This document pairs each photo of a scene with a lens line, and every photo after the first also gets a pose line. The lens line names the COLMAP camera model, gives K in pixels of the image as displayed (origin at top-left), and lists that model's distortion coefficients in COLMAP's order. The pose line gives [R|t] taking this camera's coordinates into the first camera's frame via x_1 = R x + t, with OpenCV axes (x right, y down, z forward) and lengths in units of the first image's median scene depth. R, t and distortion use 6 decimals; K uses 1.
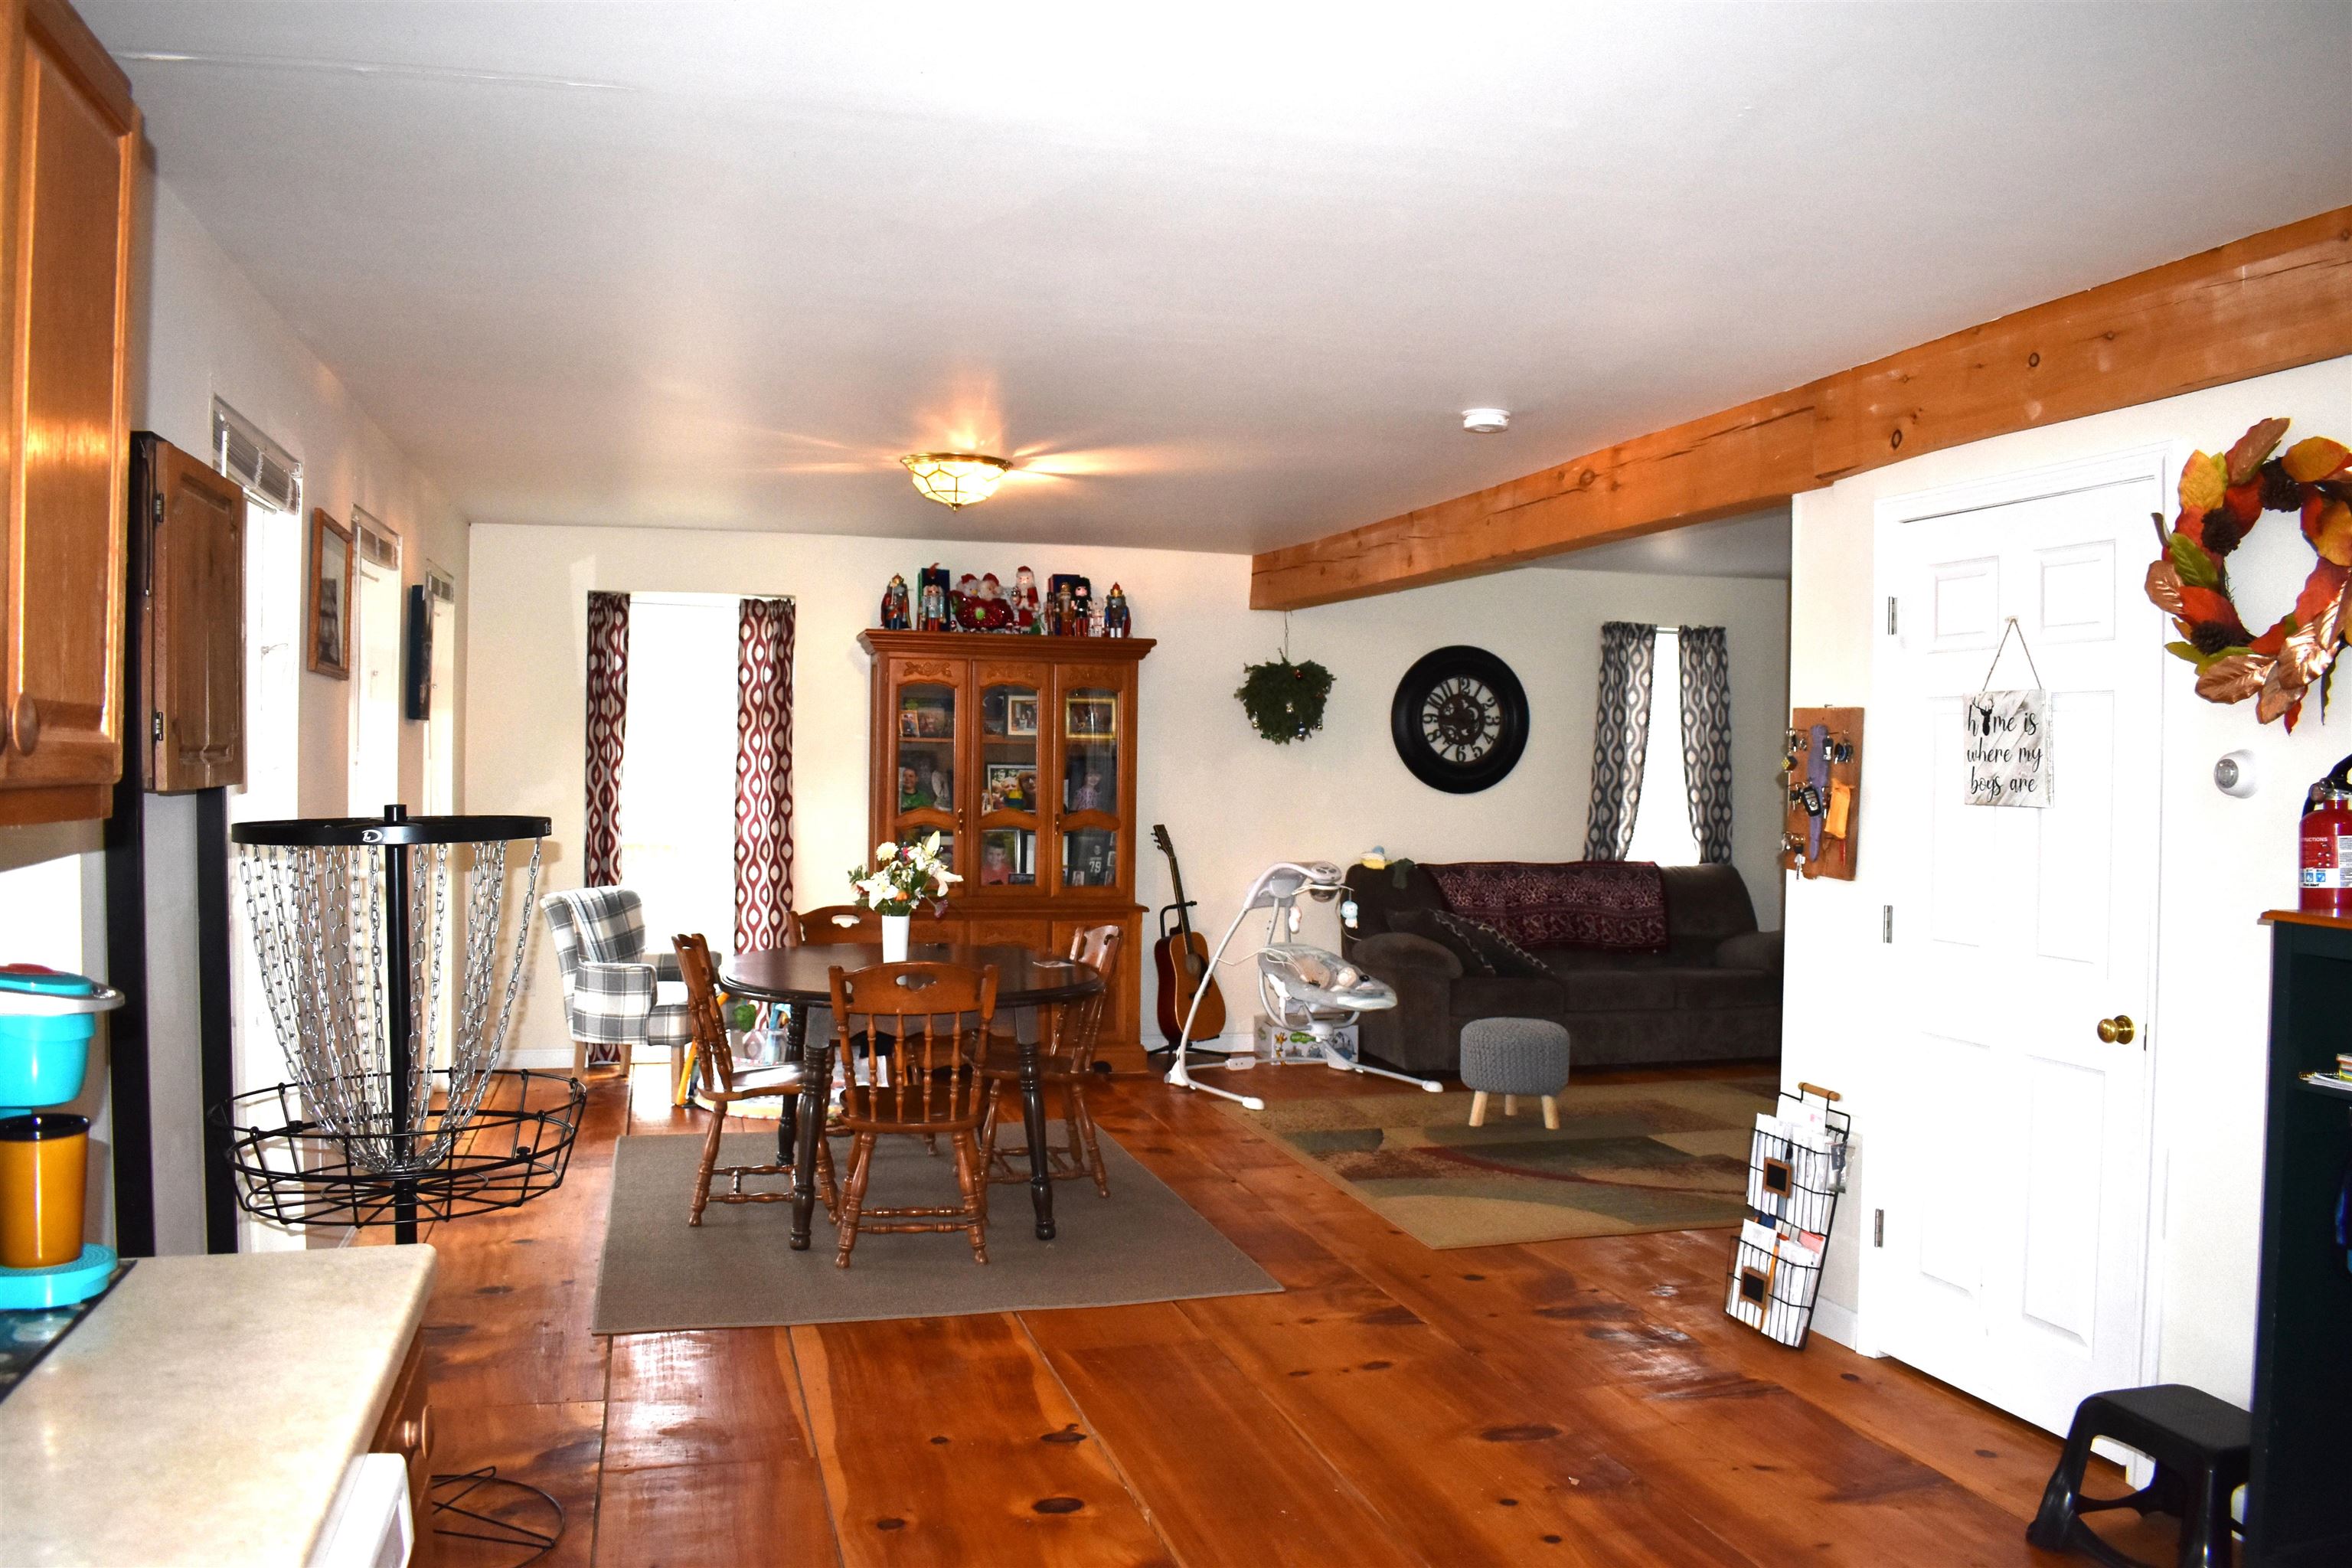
lens RADIAL K [[1824.3, 0, 1182.4], [0, 1824.3, 790.2], [0, 0, 1]] dist [-0.092885, 0.014567]
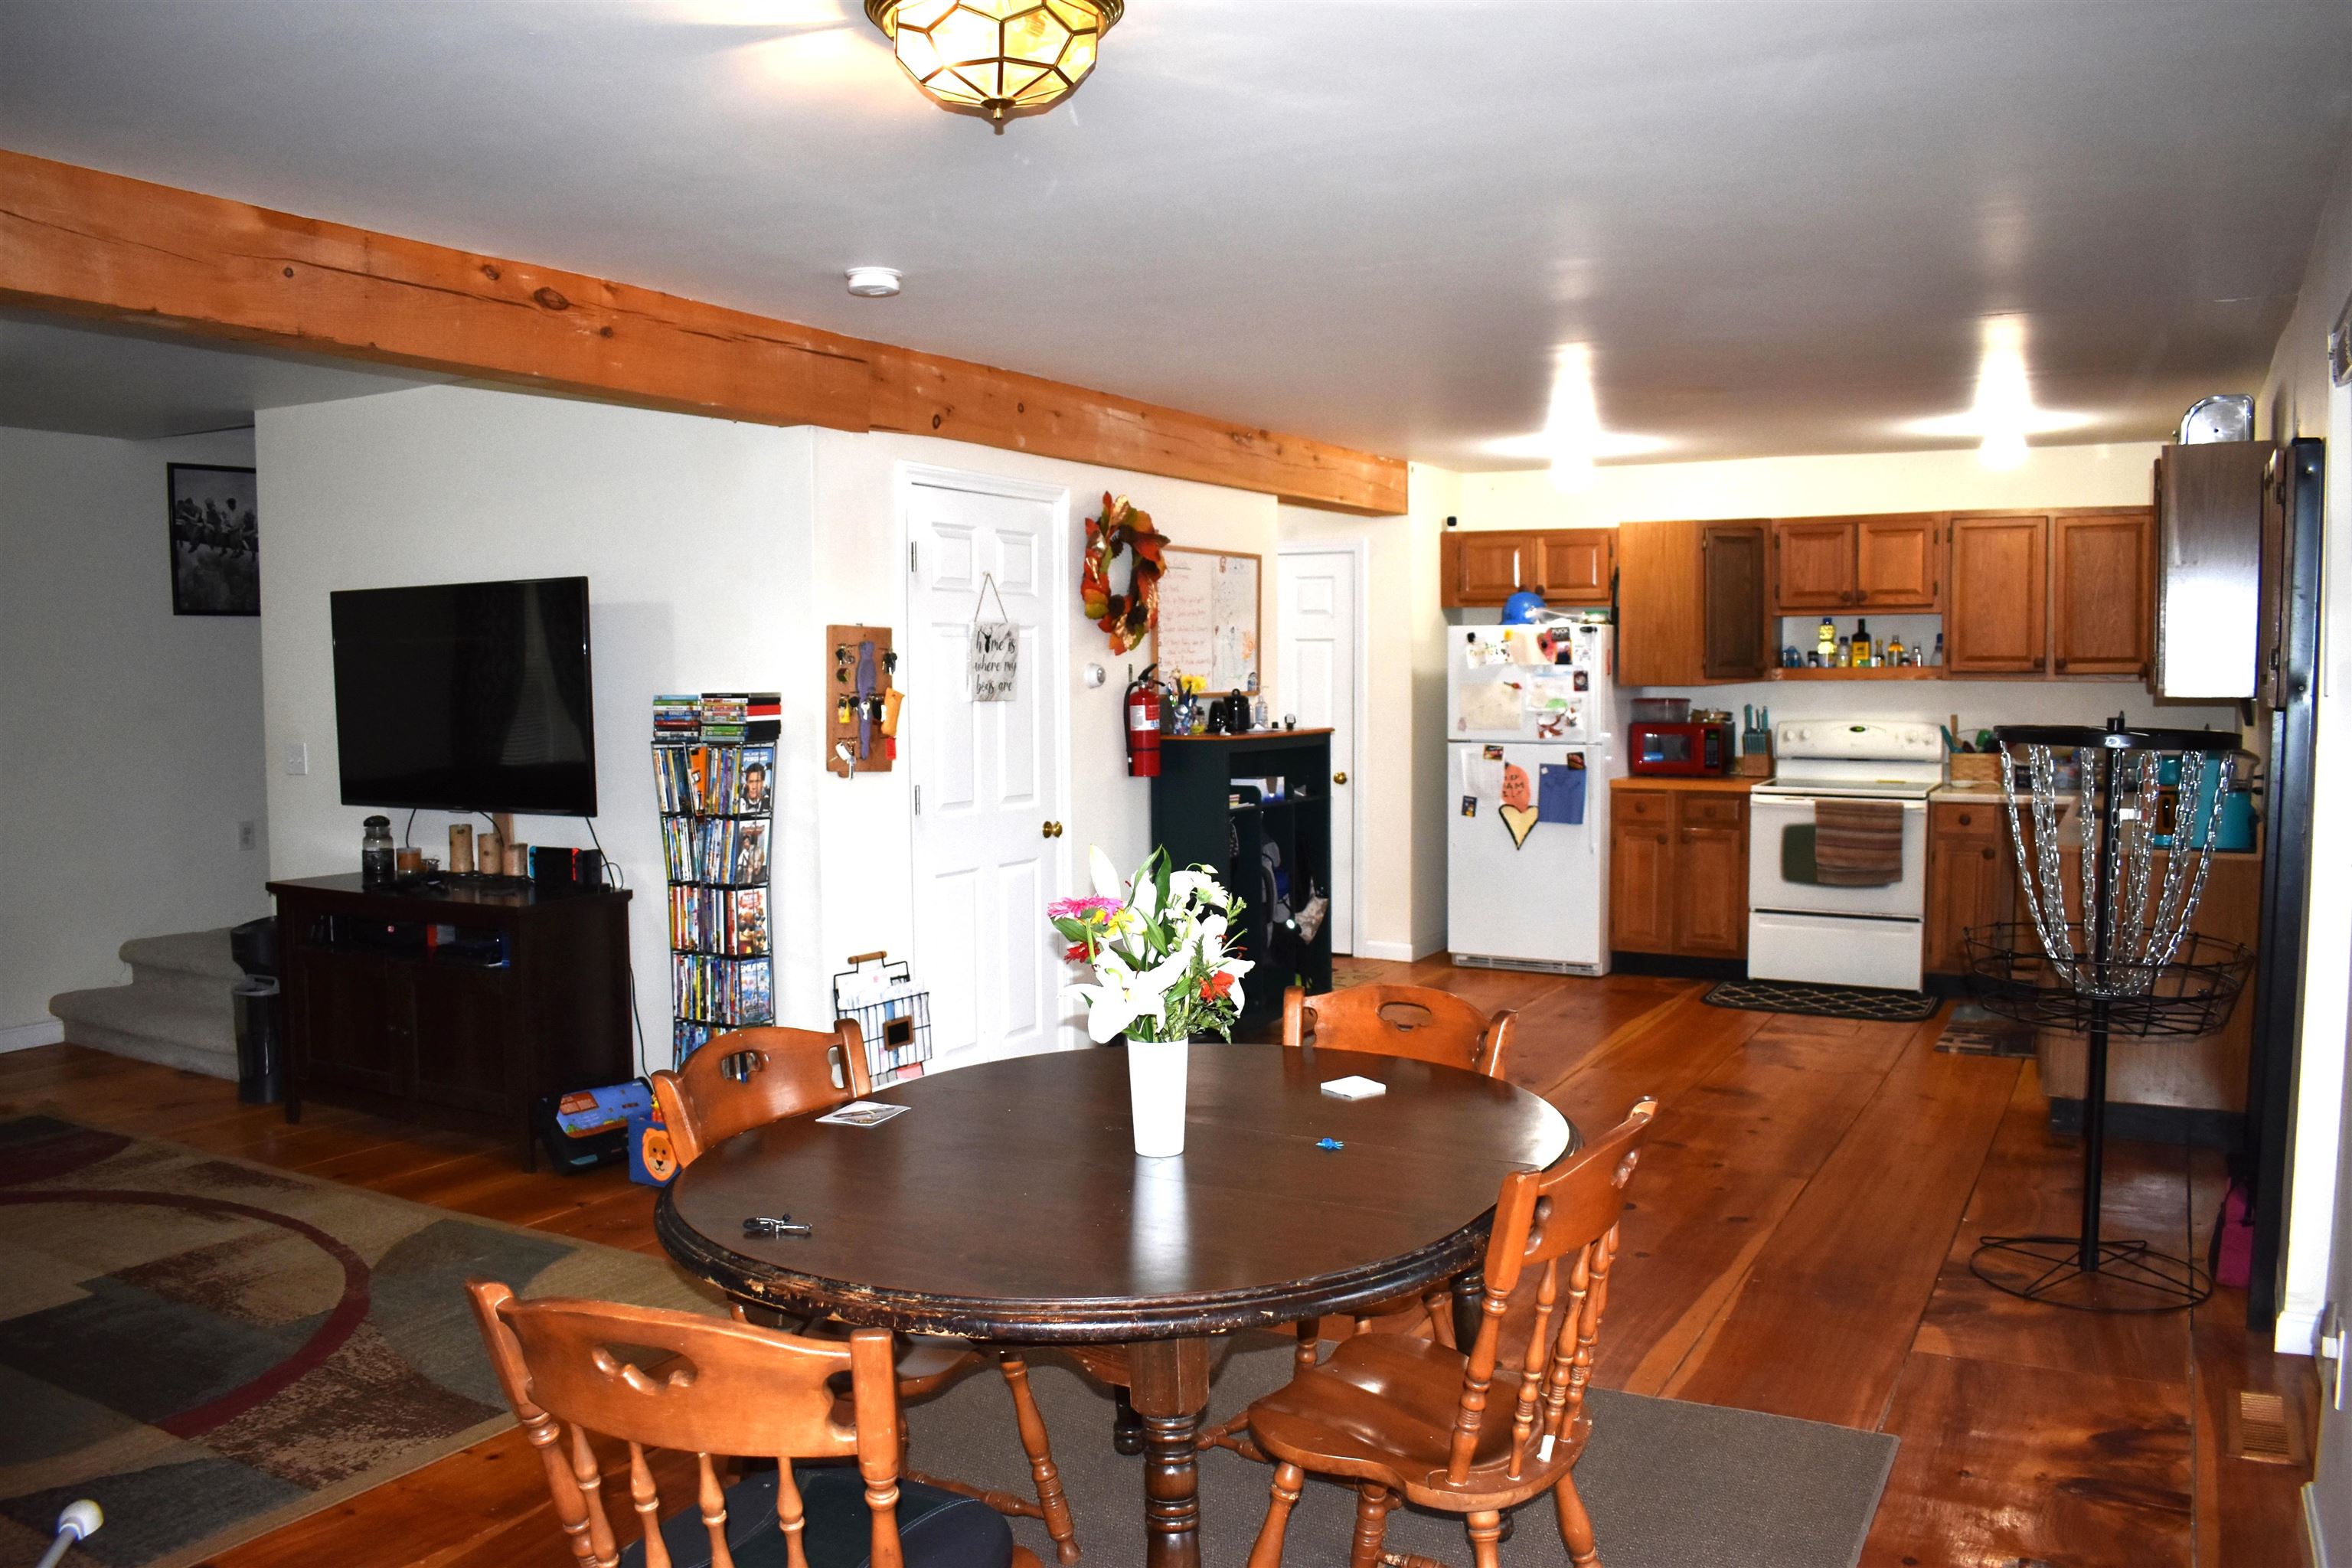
lens RADIAL K [[1824.3, 0, 1171.7], [0, 1824.3, 789.3], [0, 0, 1]] dist [-0.092885, 0.014567]
pose [[-0.703966, -0.055296, 0.708078, -0.334609], [0.009203, 0.996171, 0.086943, -0.022582], [-0.710174, 0.067722, -0.700761, 0.918372]]
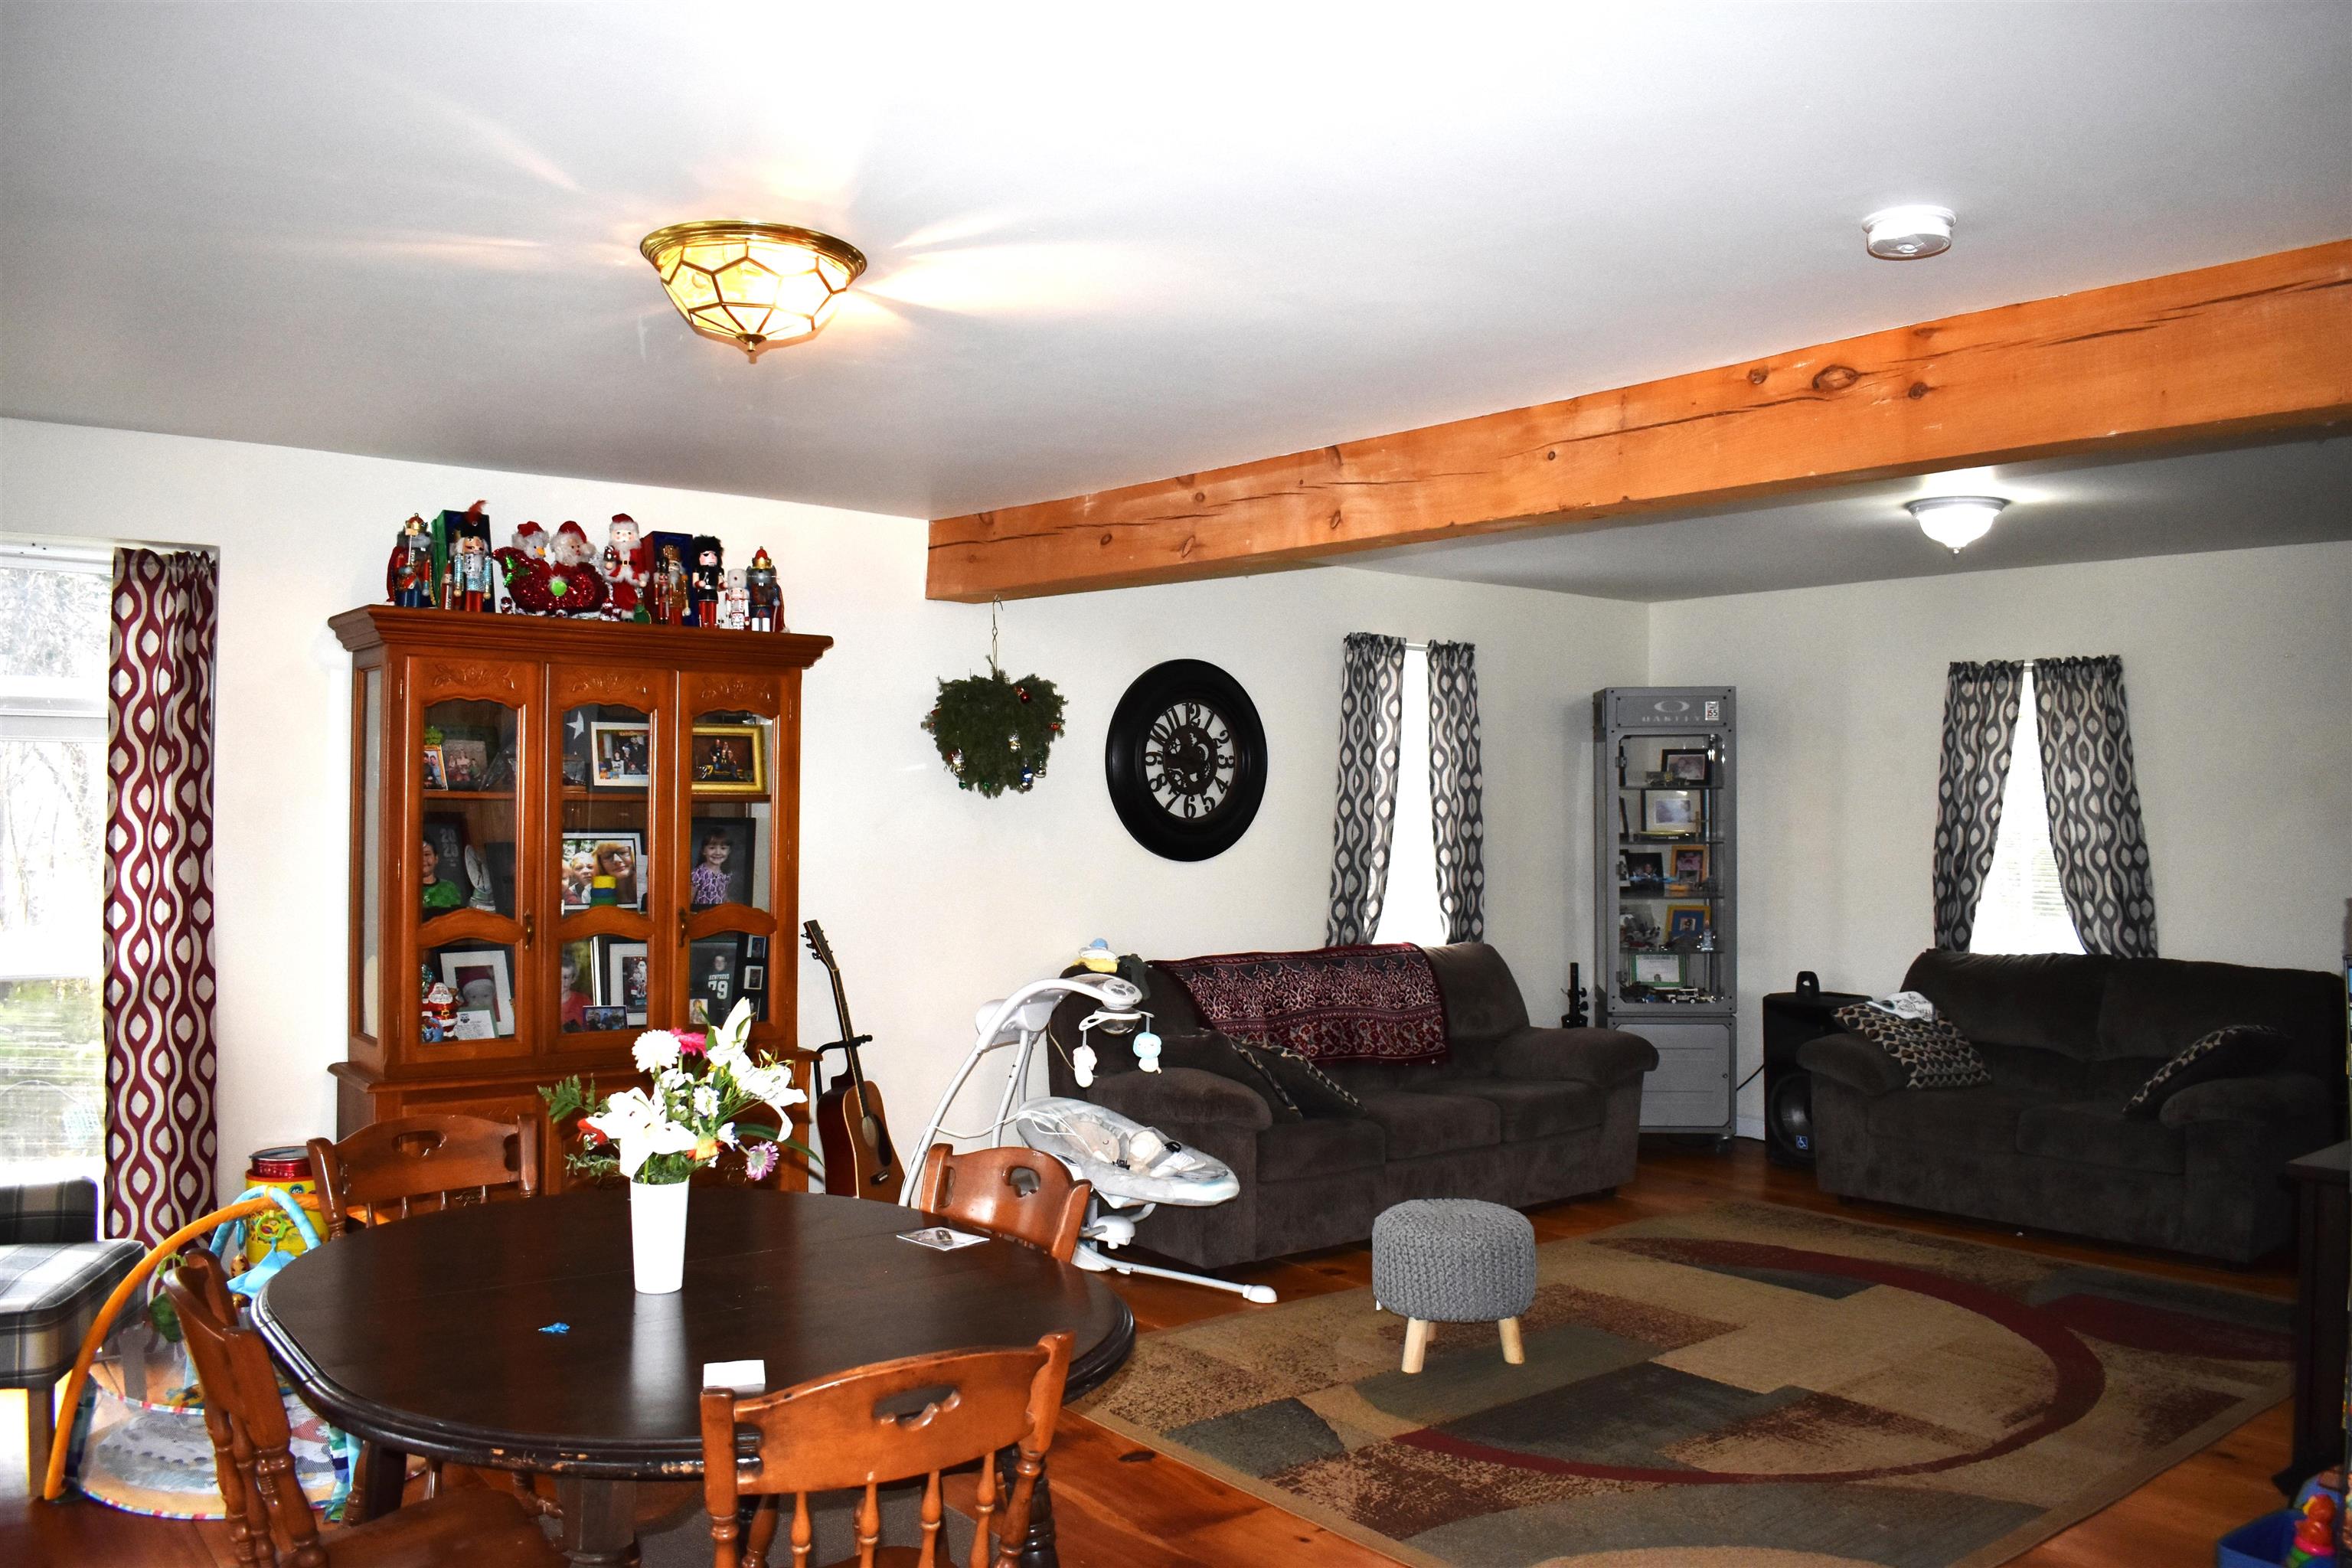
lens RADIAL K [[1824.3, 0, 1169.2], [0, 1824.3, 782.4], [0, 0, 1]] dist [-0.092885, 0.014567]
pose [[0.921872, -0.002795, 0.387484, -0.152192], [0.011243, 0.999746, -0.019536, -0.017138], [-0.387331, 0.022366, 0.921669, 0.358196]]
